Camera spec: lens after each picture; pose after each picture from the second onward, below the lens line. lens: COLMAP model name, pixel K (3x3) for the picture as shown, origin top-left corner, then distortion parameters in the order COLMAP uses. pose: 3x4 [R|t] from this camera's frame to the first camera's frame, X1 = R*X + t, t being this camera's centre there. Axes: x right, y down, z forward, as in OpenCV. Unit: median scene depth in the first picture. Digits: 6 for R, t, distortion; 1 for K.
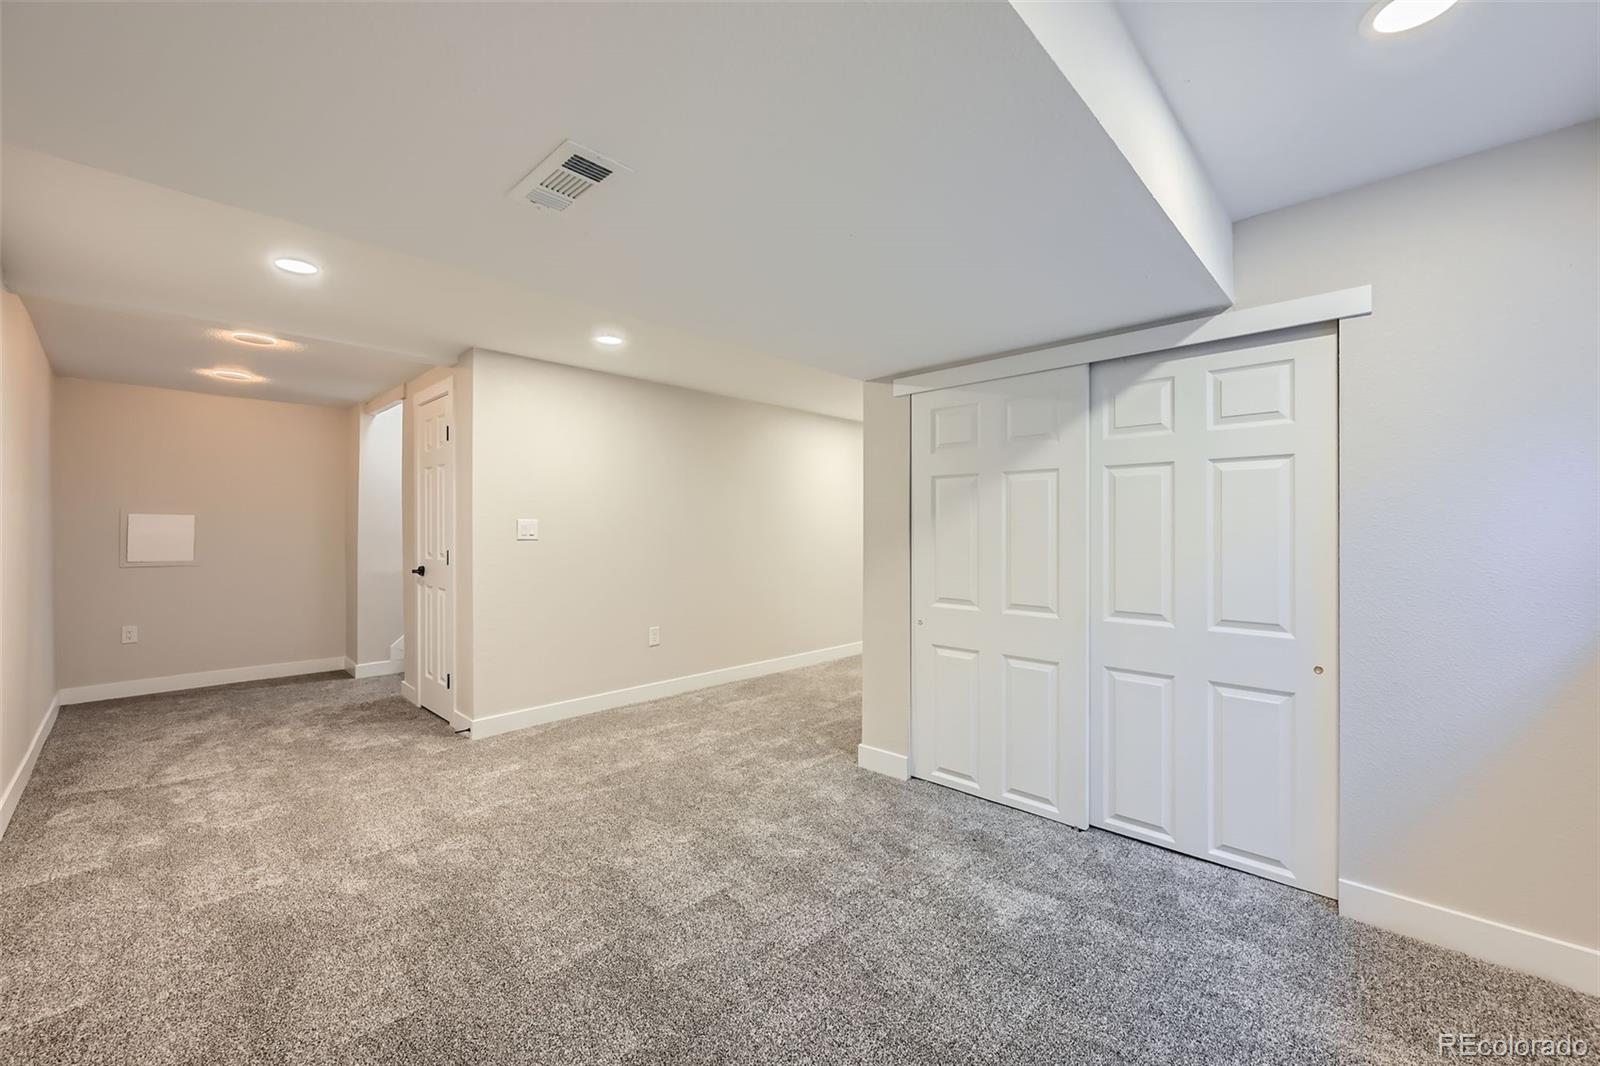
lens RADIAL K [[625.7, 0, 800.0], [0, 625.7, 533.0], [0, 0, 1]] dist [-0.001052, -0.000040]
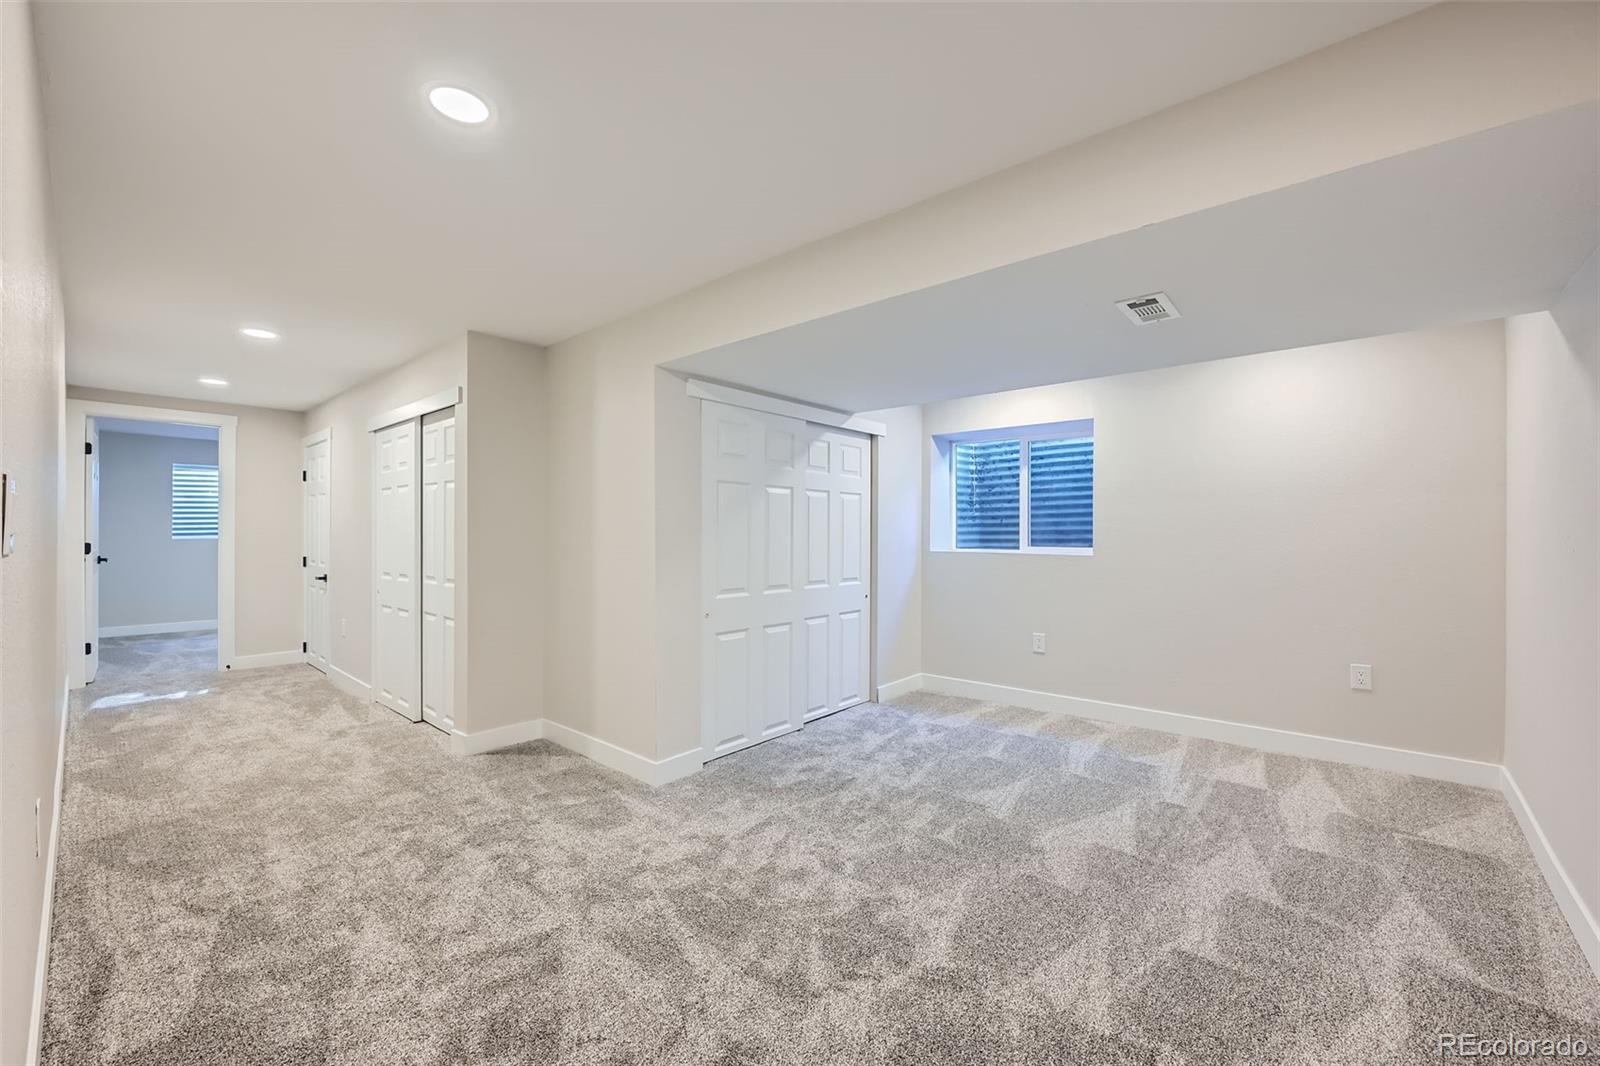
lens RADIAL K [[625.7, 0, 800.0], [0, 625.7, 533.0], [0, 0, 1]] dist [-0.001052, -0.000040]
pose [[-0.027693, -0.000856, 0.999616, -0.898494], [-0.002384, 0.999997, 0.000790, 0.001541], [-0.999614, -0.002361, -0.027695, 0.892797]]
